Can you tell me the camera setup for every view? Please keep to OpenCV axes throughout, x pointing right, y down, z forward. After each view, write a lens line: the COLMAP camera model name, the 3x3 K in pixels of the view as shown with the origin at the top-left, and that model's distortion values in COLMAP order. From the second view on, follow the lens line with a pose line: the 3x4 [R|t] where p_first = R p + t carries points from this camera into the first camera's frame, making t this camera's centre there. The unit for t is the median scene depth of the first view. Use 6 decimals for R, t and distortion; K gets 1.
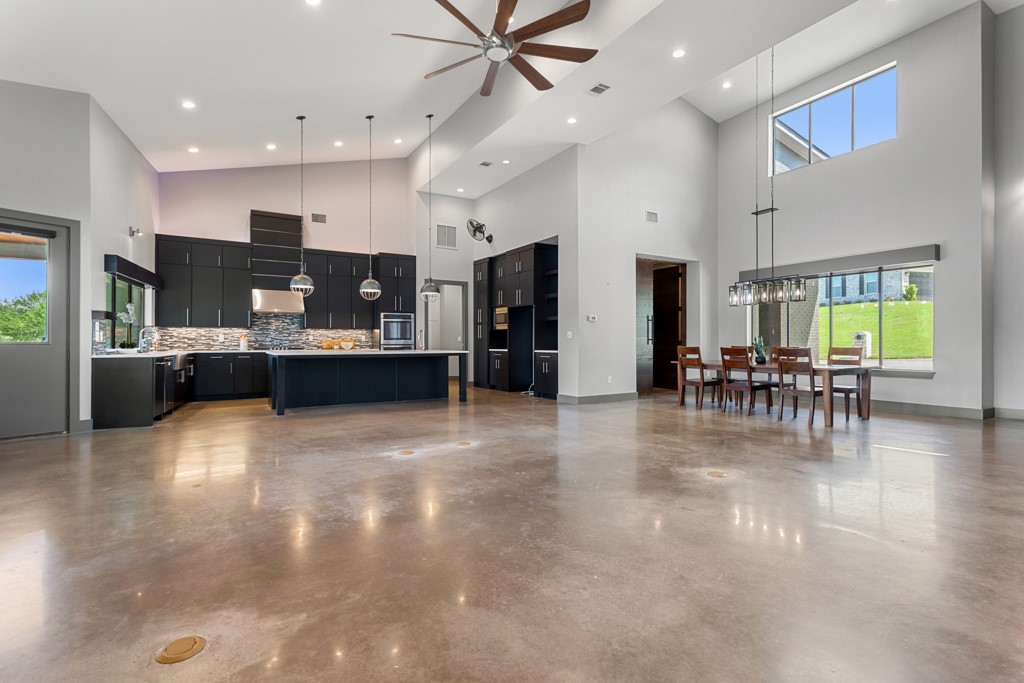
lens RADIAL K [[500.7, 0, 512.3], [0, 500.7, 340.0], [0, 0, 1]] dist [0.000279, 0.000047]
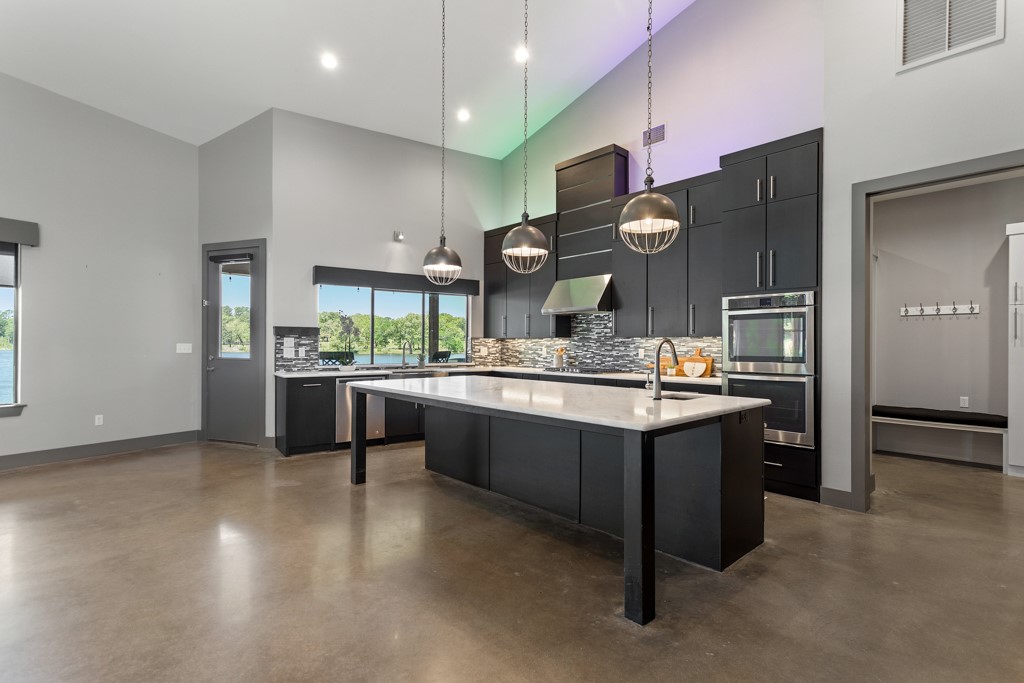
lens RADIAL K [[496.0, 0, 511.7], [0, 496.0, 343.0], [0, 0, 1]] dist [0.002252, 0.004337]
pose [[0.193774, -0.002025, -0.981044, 0.120237], [-0.000765, 0.999997, -0.002216, -0.014511], [0.981046, 0.001180, 0.193772, 0.762680]]
